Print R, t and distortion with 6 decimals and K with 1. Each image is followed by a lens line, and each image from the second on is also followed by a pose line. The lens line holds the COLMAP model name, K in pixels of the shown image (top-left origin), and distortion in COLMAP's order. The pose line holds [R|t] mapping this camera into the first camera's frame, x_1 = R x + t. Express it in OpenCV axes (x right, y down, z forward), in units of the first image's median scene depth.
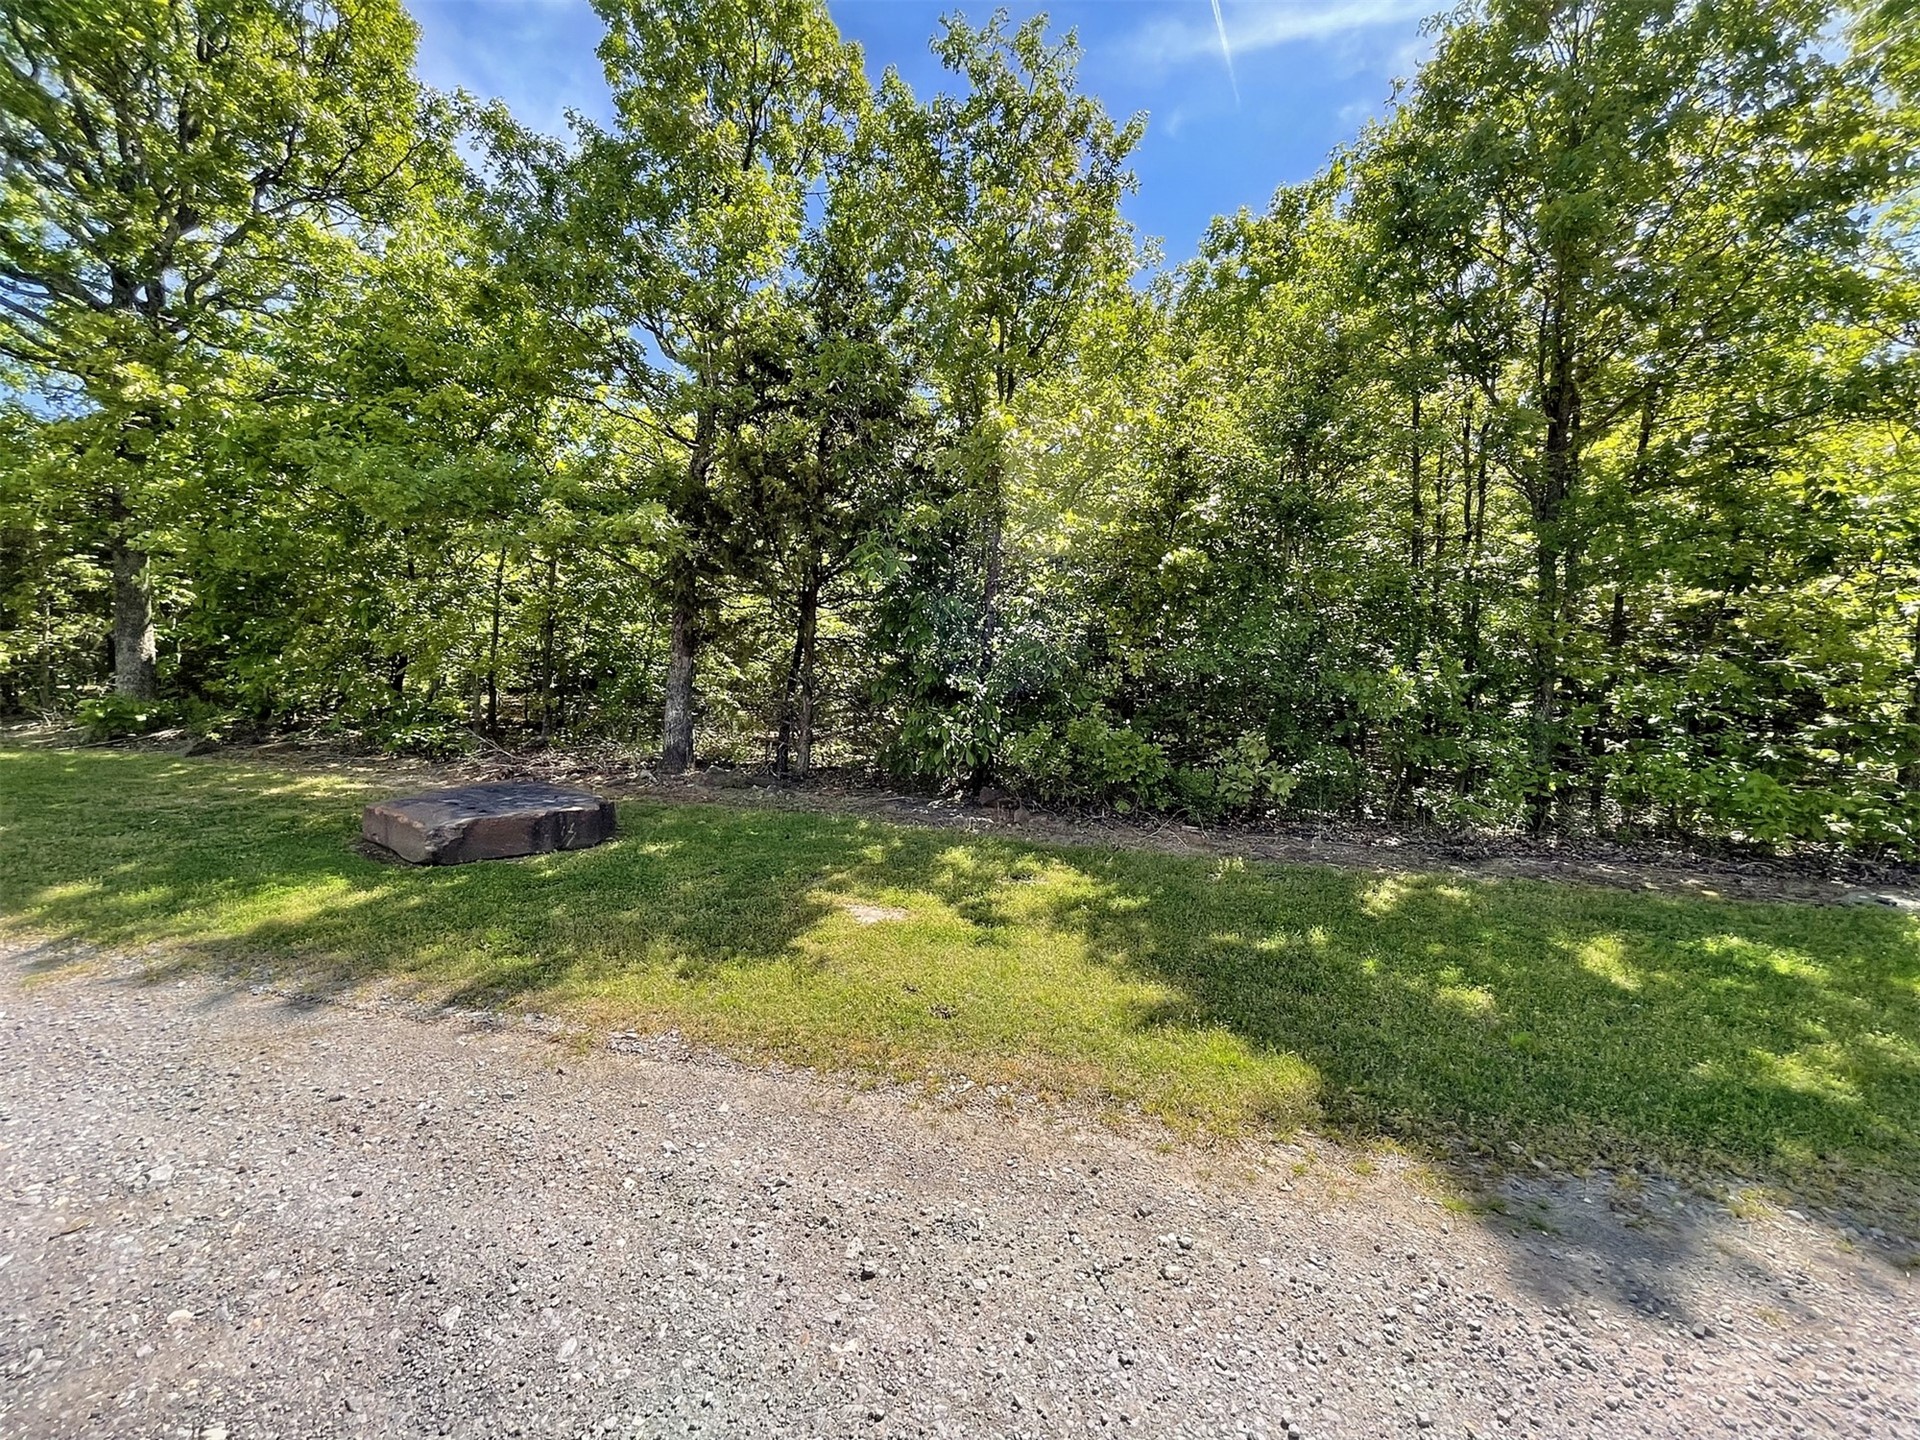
lens RADIAL K [[779.3, 0, 958.2], [0, 779.3, 722.3], [0, 0, 1]] dist [0.001154, -0.000039]
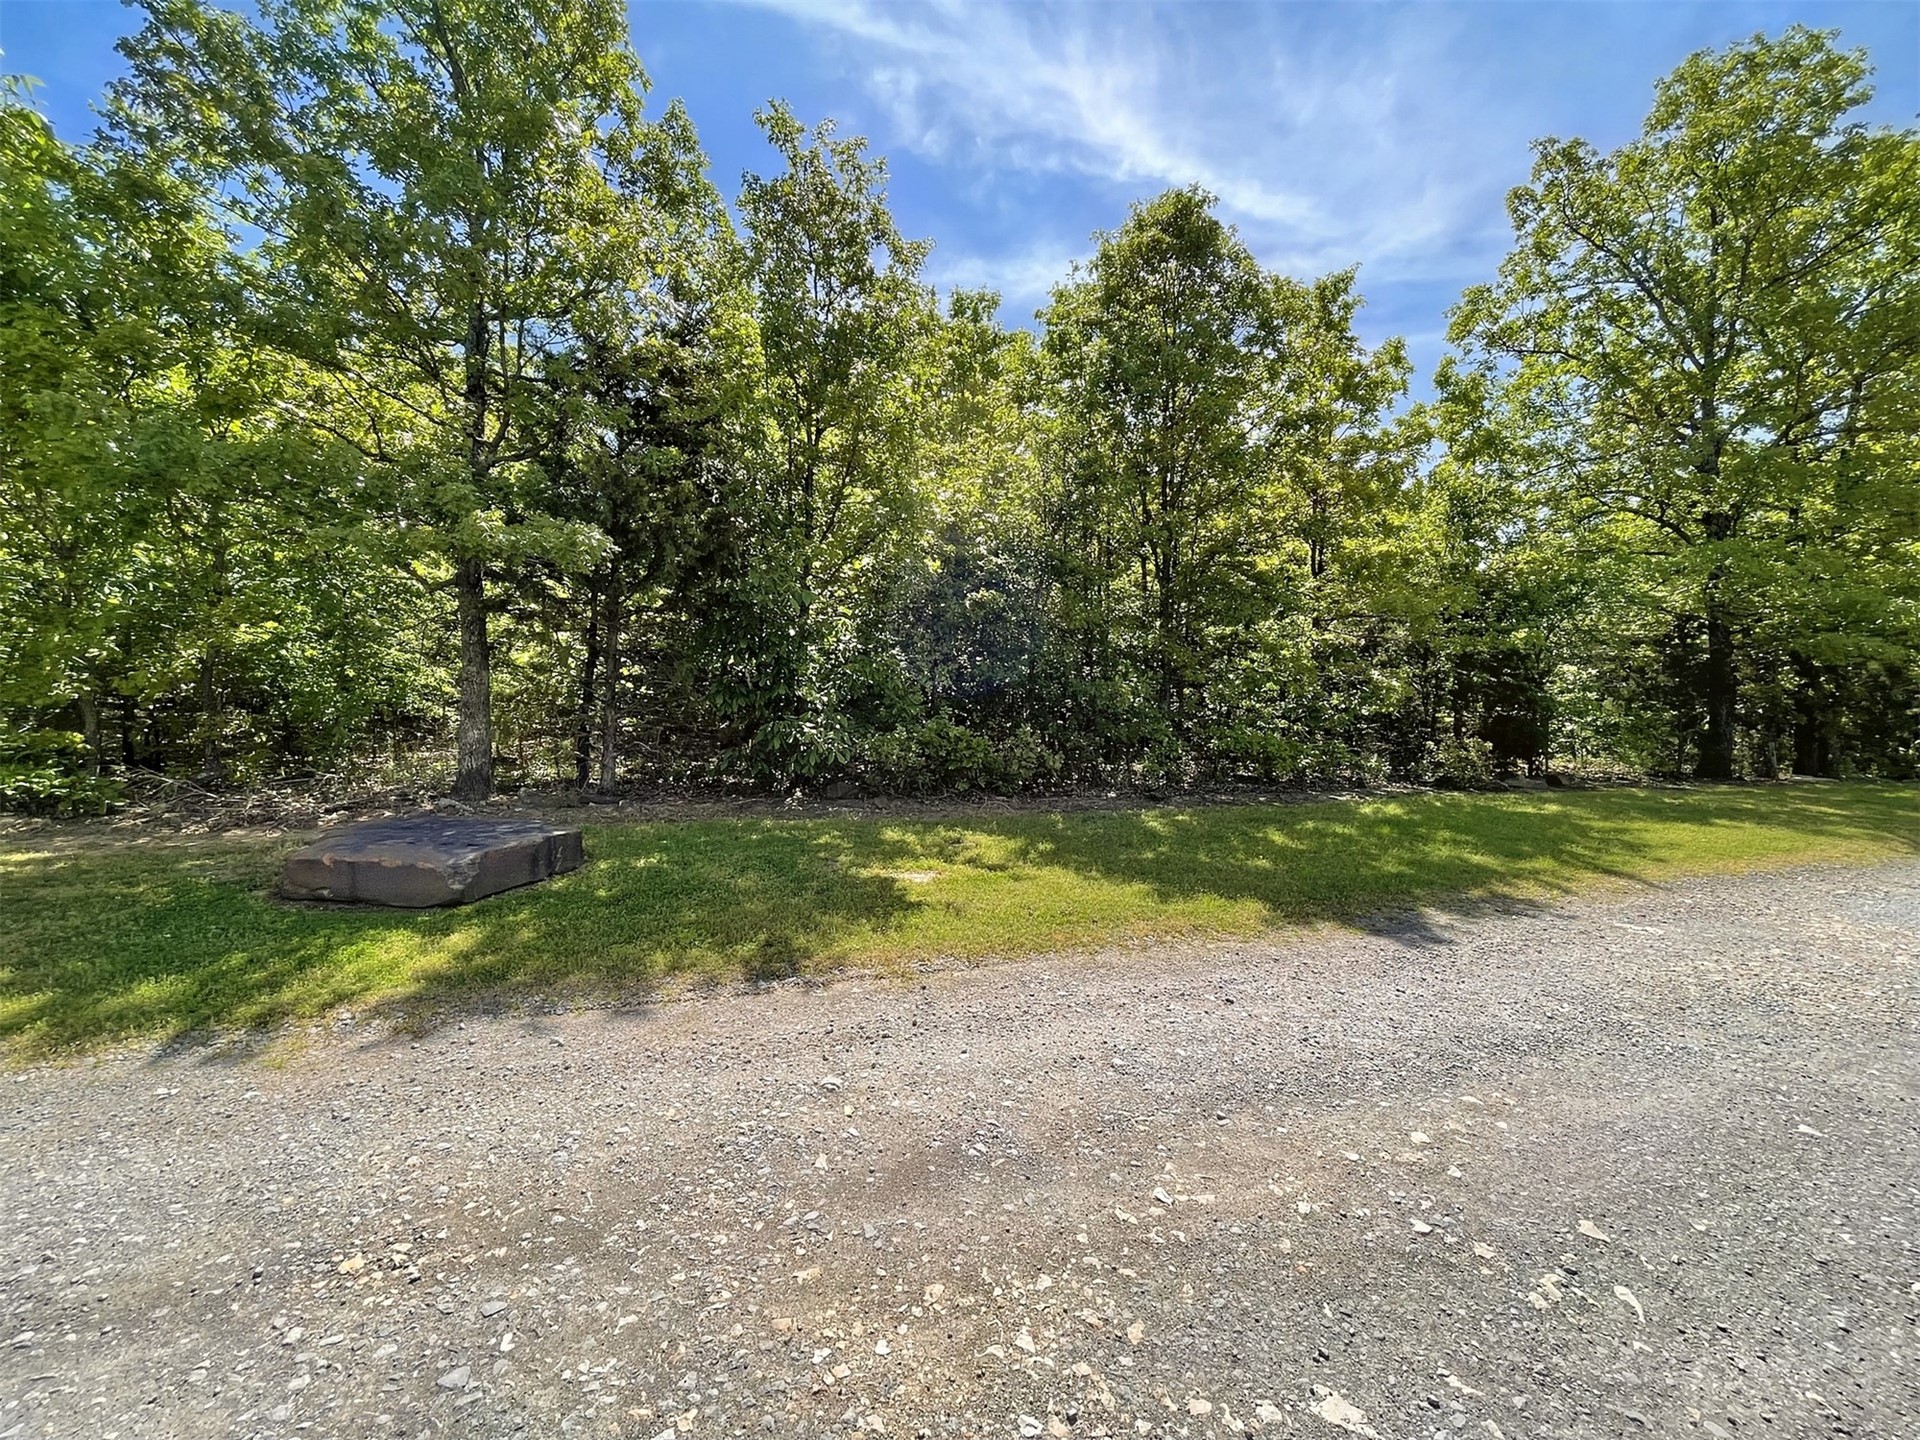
lens RADIAL K [[775.7, 0, 954.9], [0, 775.7, 724.3], [0, 0, 1]] dist [-0.000412, 0.000094]
pose [[0.840991, -0.045547, 0.539128, -0.459884], [0.041859, 0.998941, 0.019097, -0.019388], [-0.539427, 0.006507, 0.842007, -0.078614]]
